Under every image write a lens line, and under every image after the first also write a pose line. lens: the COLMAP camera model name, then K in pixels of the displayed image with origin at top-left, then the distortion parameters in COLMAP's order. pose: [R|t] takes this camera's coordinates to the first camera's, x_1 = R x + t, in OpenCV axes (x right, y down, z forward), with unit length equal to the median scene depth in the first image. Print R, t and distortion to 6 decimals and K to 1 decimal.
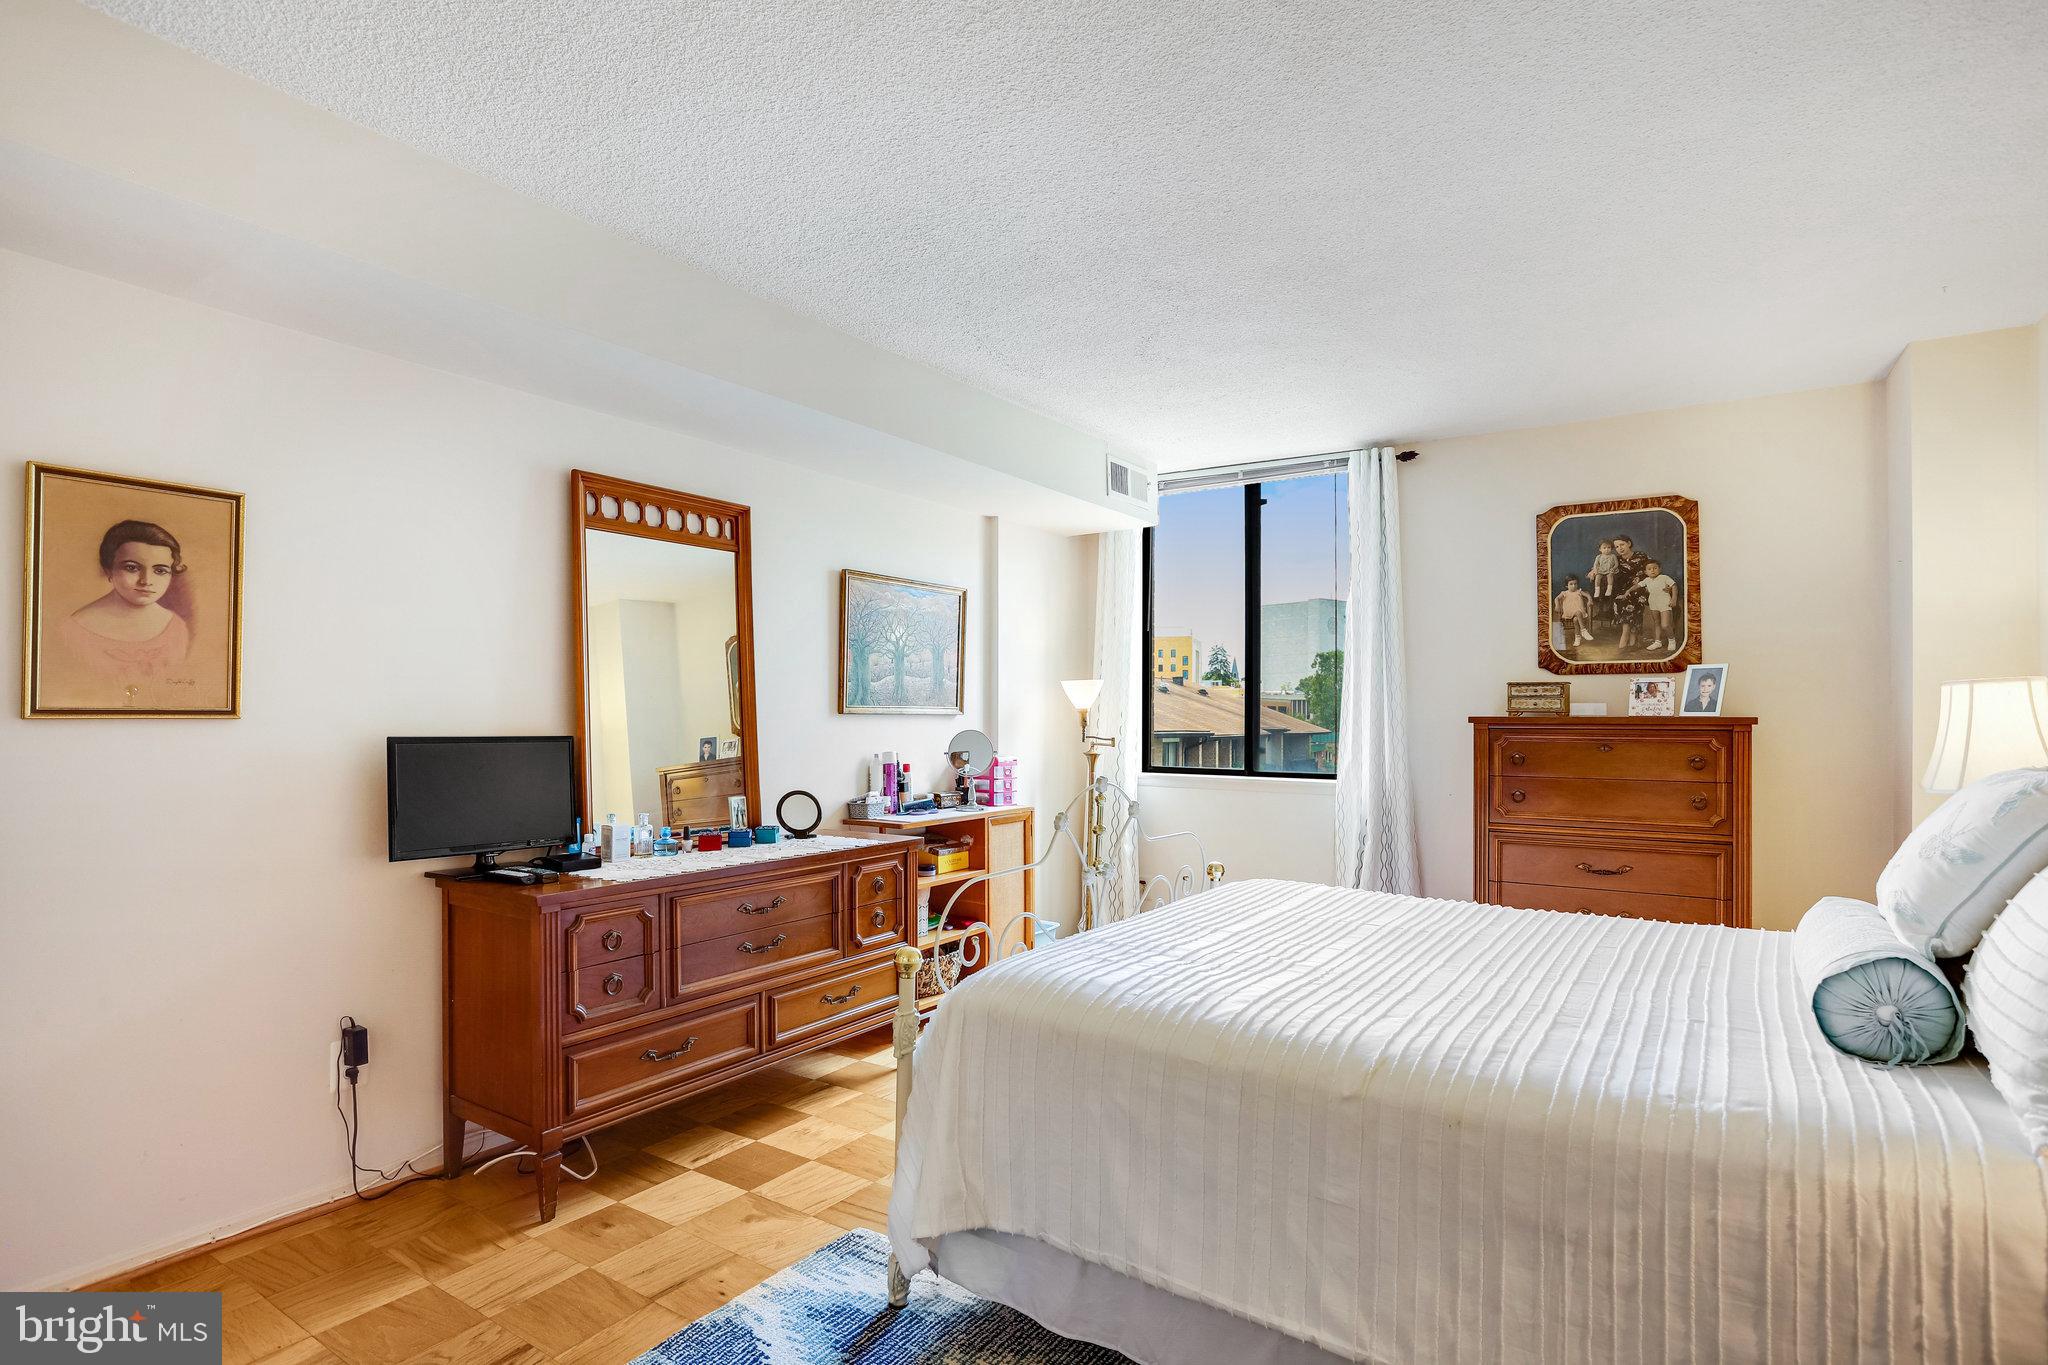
lens RADIAL K [[1029.7, 0, 1032.8], [0, 1029.7, 684.1], [0, 0, 1]] dist [-0.053874, 0.022234]
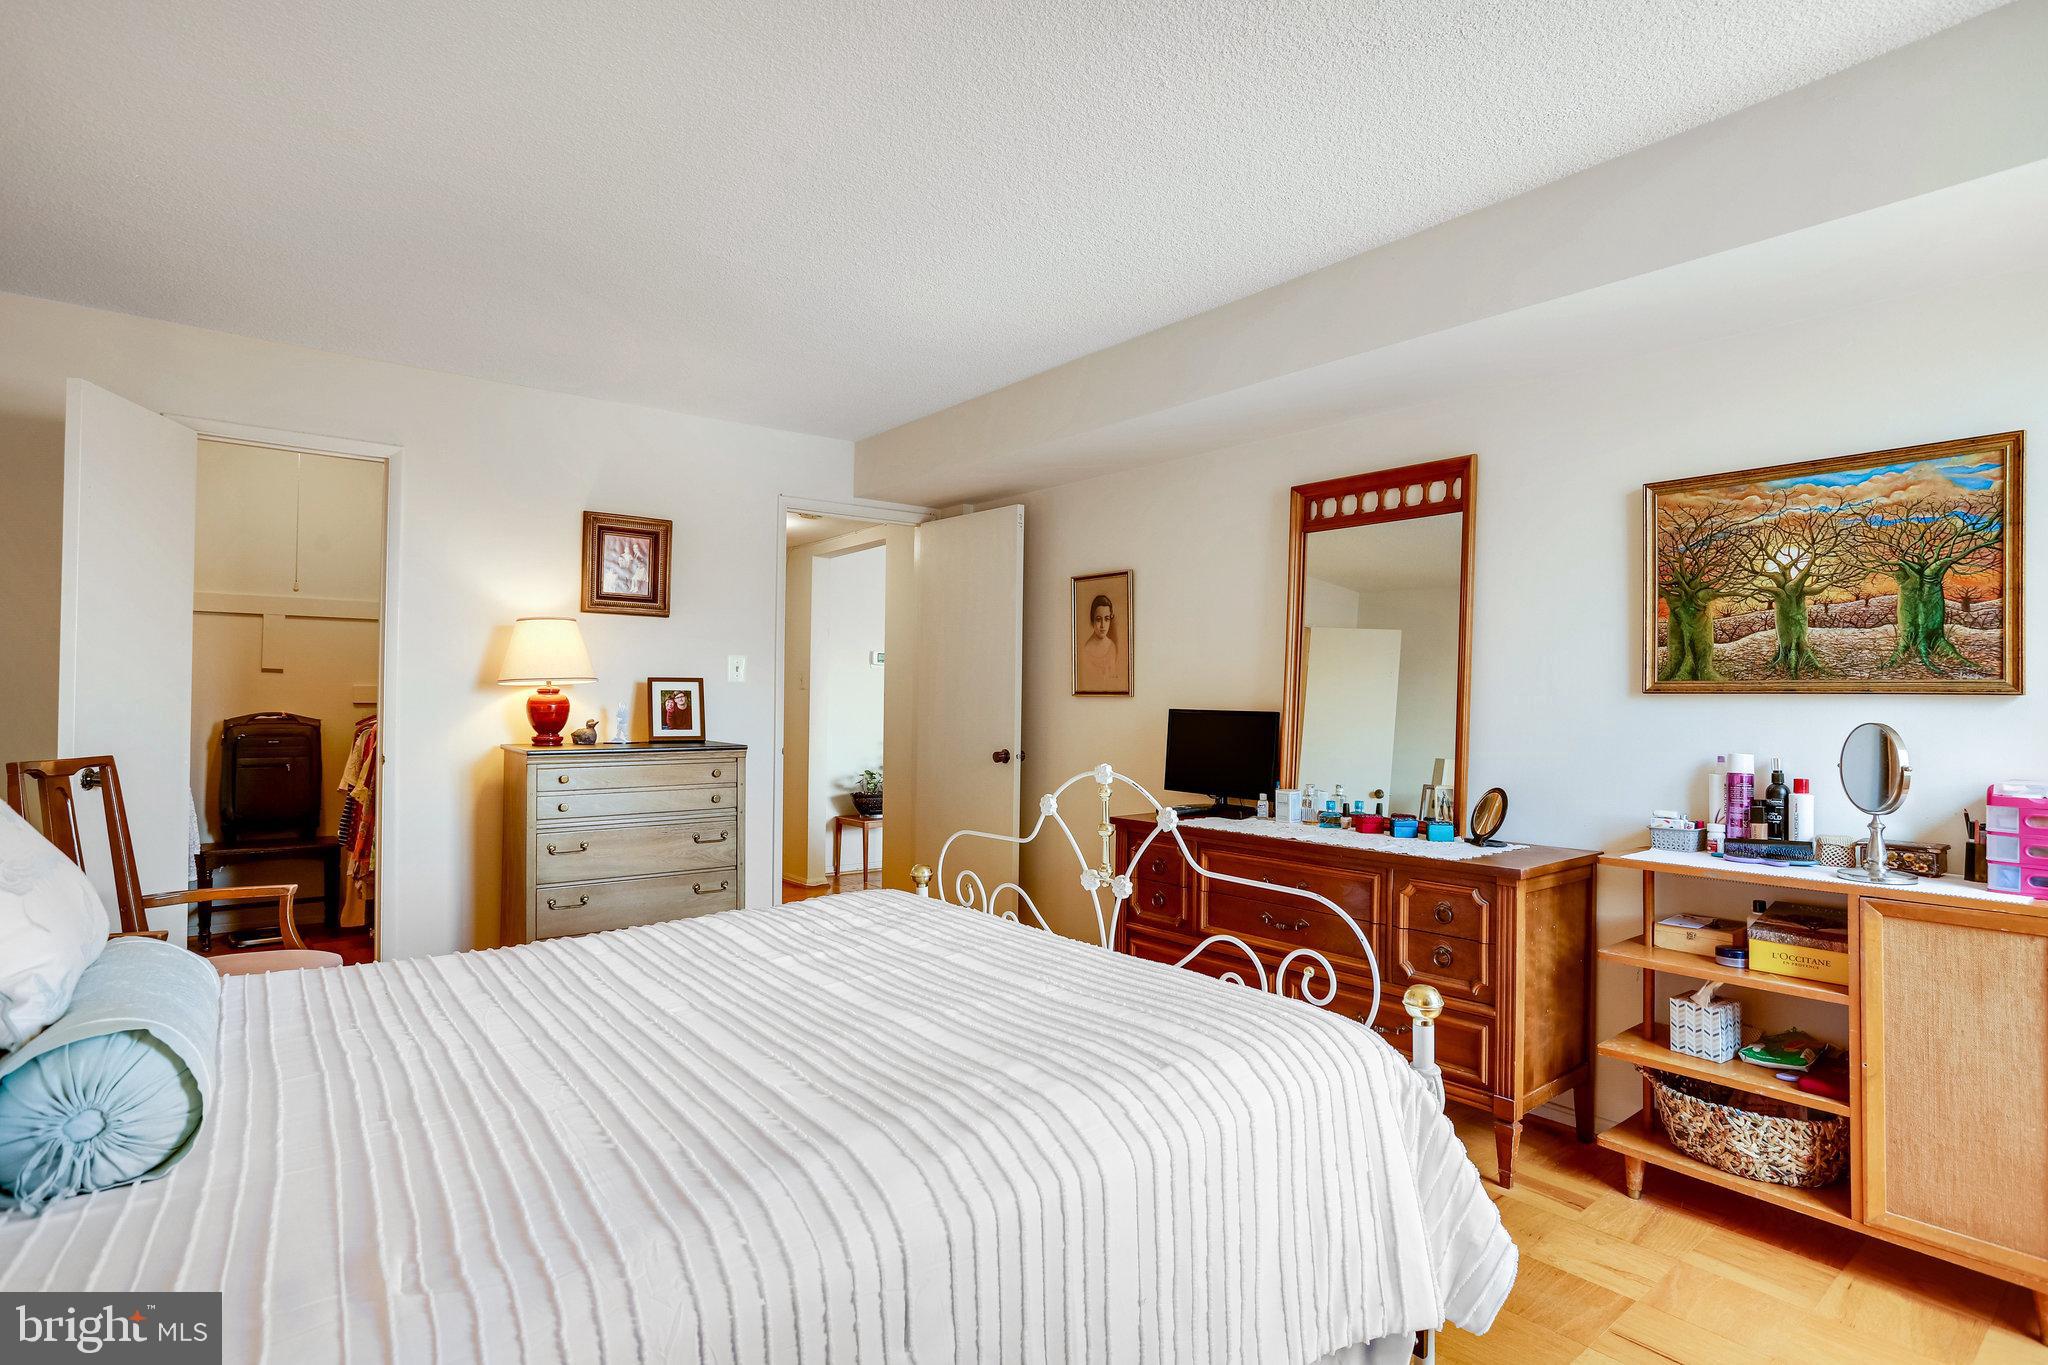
lens RADIAL K [[1029.7, 0, 1032.2], [0, 1029.7, 681.4], [0, 0, 1]] dist [-0.053874, 0.022234]
pose [[-0.290480, -0.008461, -0.956844, 0.738176], [0.029673, 0.999400, -0.017846, 0.025925], [0.956421, -0.033576, -0.290055, 1.000305]]
